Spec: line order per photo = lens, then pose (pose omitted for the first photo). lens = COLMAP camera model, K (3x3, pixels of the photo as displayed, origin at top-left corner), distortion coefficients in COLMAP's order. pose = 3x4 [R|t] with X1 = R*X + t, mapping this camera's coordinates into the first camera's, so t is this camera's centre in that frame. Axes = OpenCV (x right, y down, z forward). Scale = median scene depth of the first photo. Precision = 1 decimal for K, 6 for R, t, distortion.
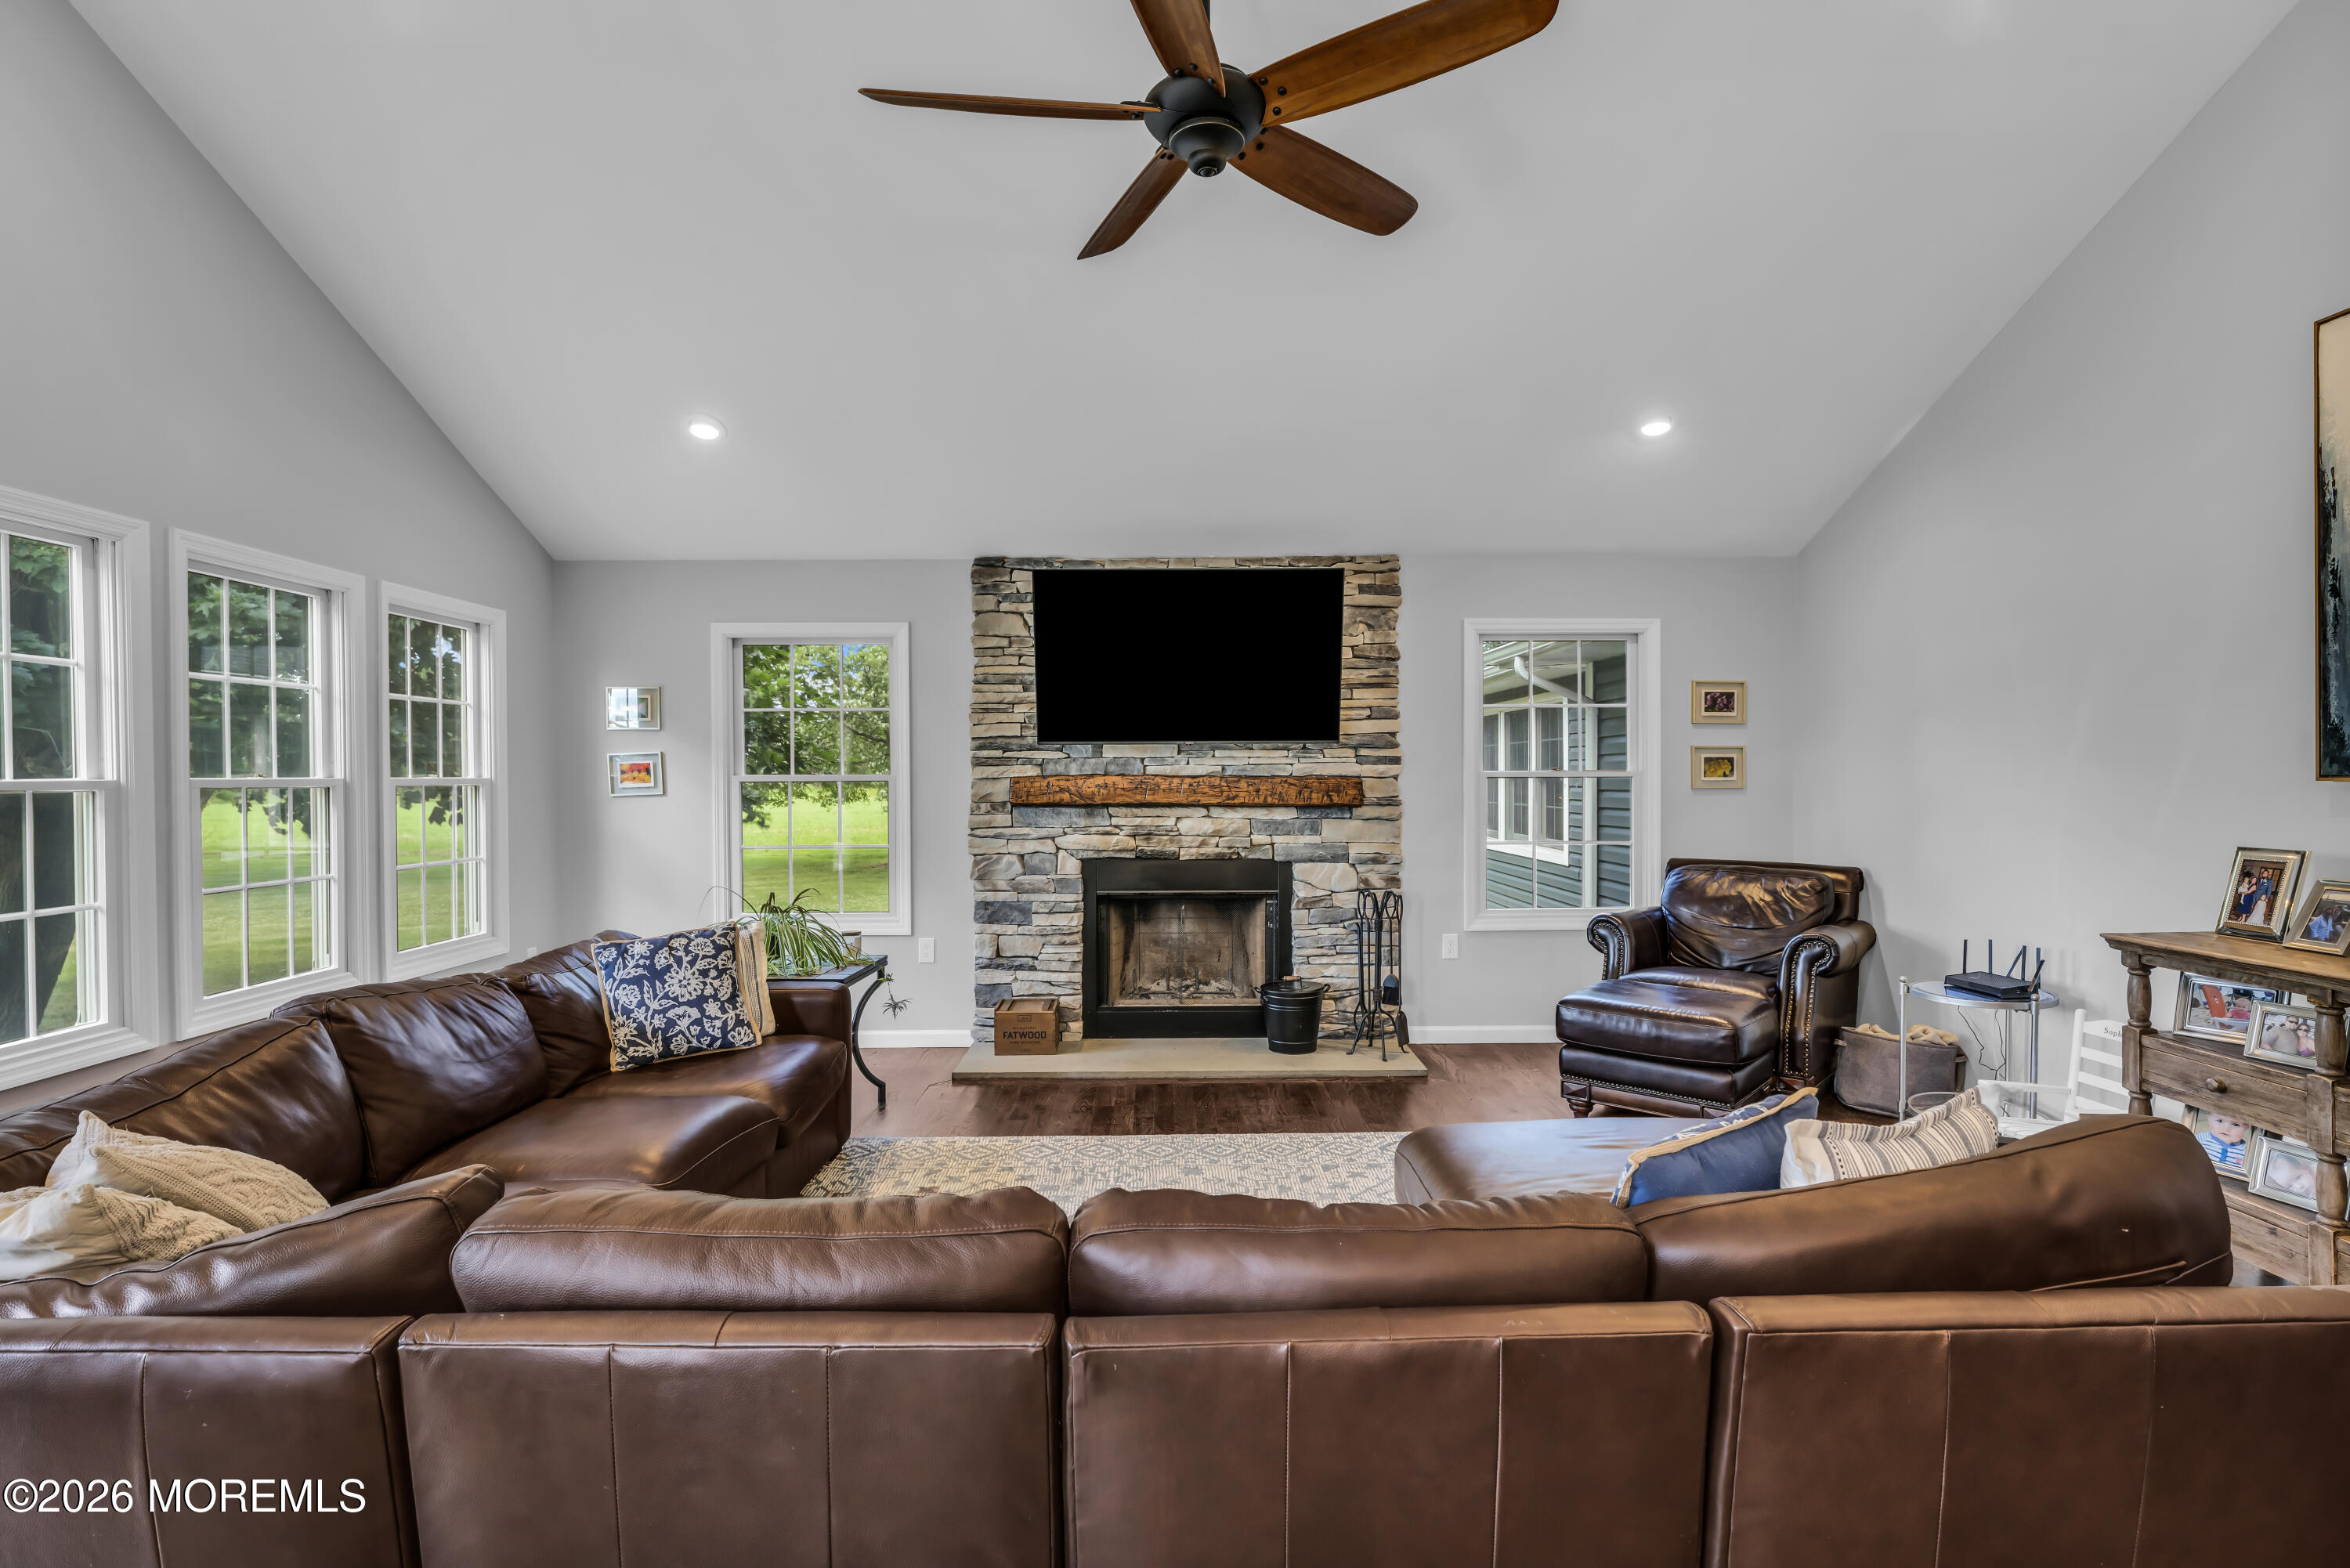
lens RADIAL K [[1138.9, 0, 1175.0], [0, 1138.9, 784.0], [0, 0, 1]] dist [-0.002006, -0.001844]
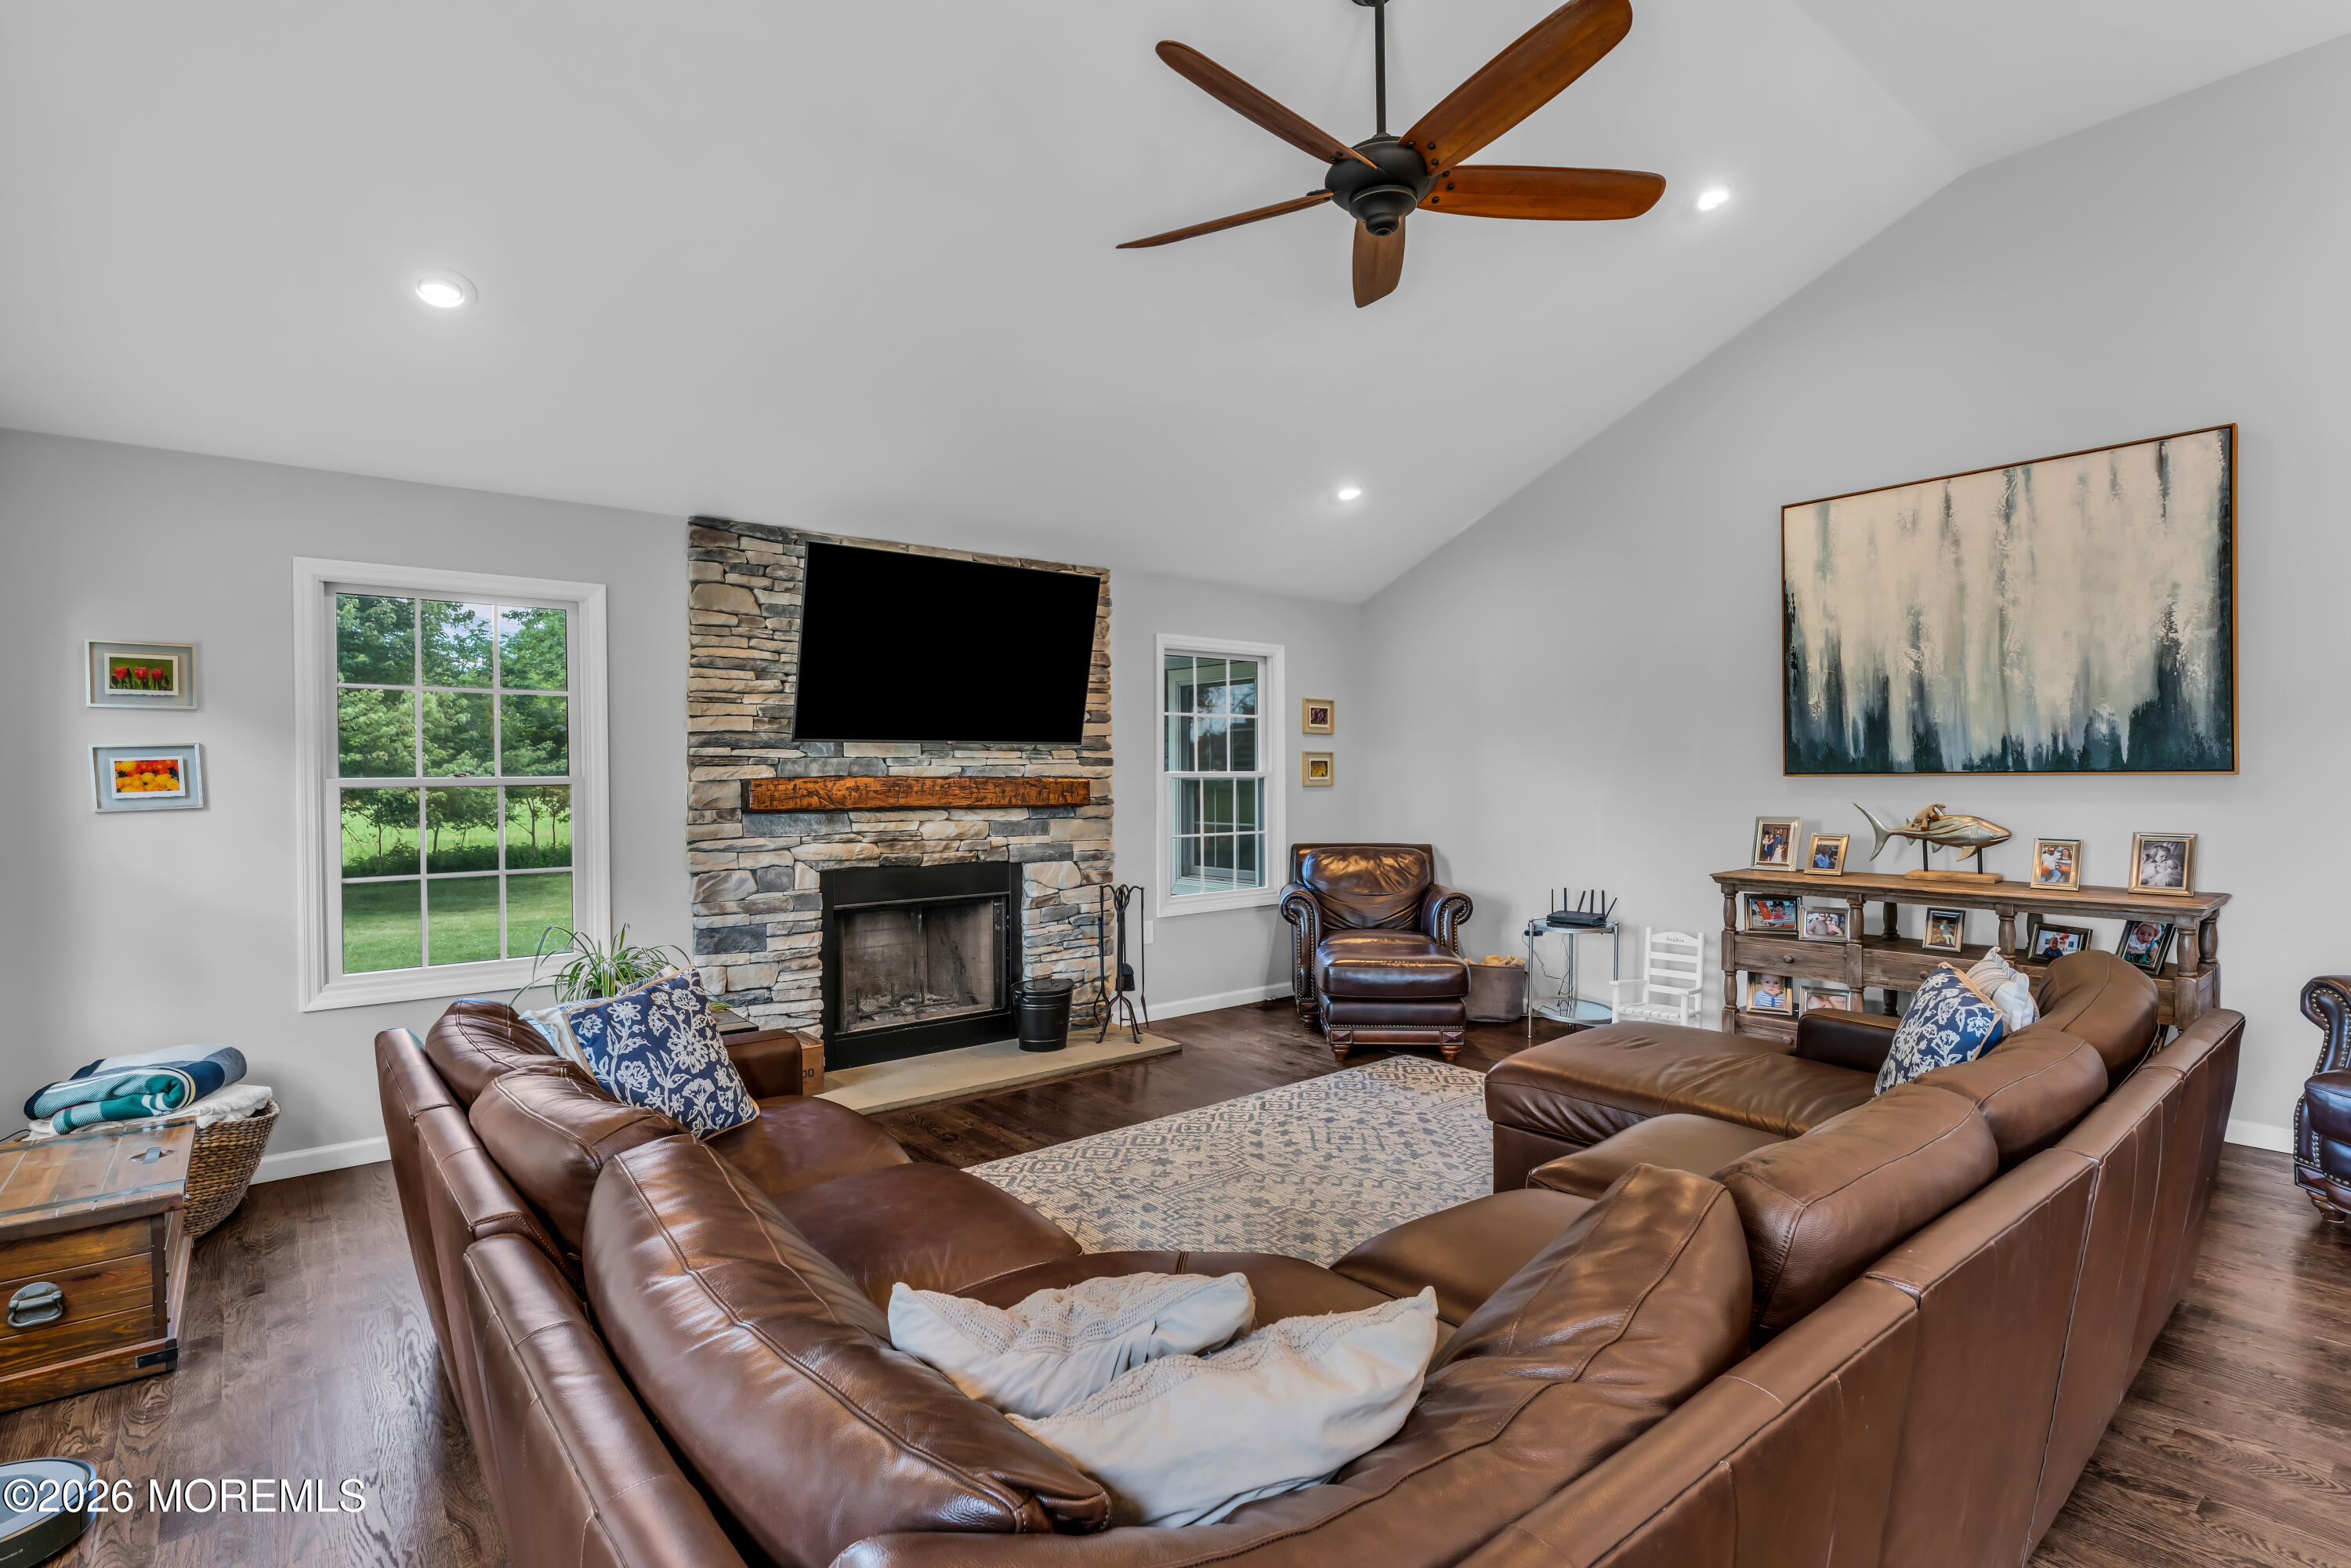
lens RADIAL K [[1139.4, 0, 1175.5], [0, 1139.4, 784.0], [0, 0, 1]] dist [-0.002006, -0.001844]
pose [[0.780513, -0.006728, 0.625103, -0.423223], [0.008847, 0.999961, -0.000283, 0.000676], [-0.625077, 0.005751, 0.780542, 0.132115]]
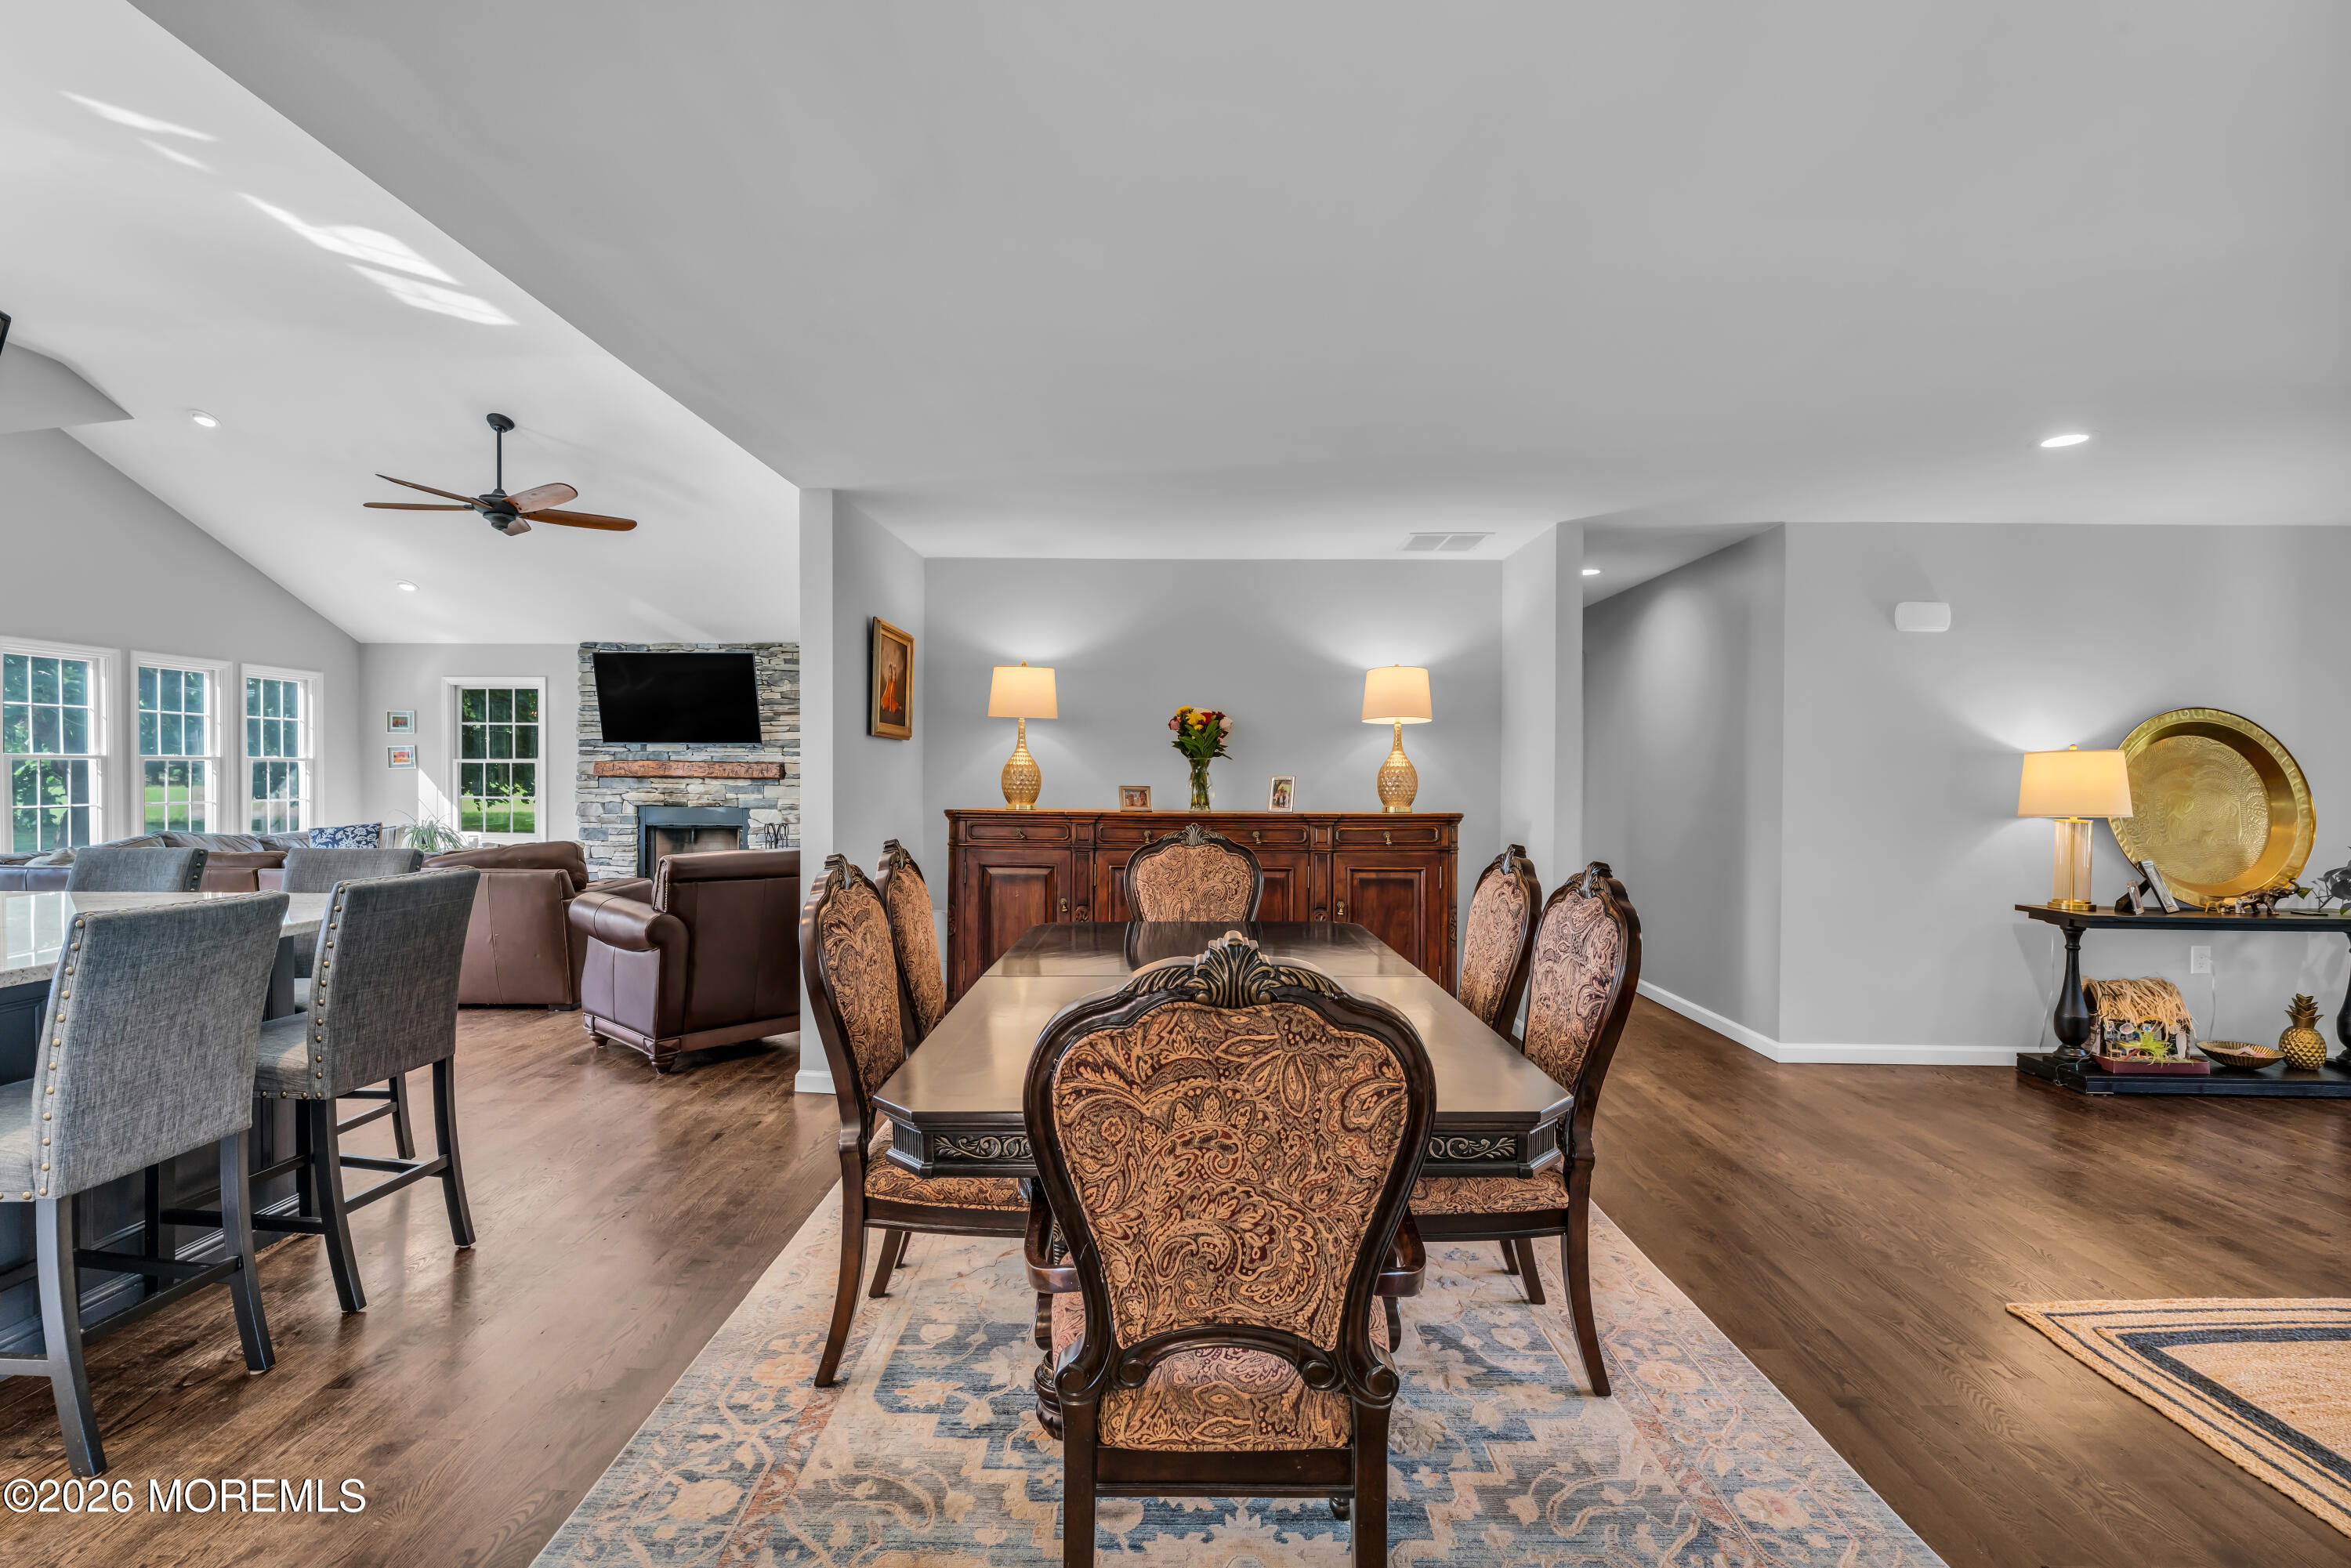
lens RADIAL K [[1101.3, 0, 1175.5], [0, 1101.3, 784.0], [0, 0, 1]] dist [-0.001424, -0.000165]
pose [[0.999480, 0.010087, -0.030636, 0.853805], [-0.010046, 0.999948, 0.001504, 0.019114], [0.030649, -0.001195, 0.999529, -0.767118]]
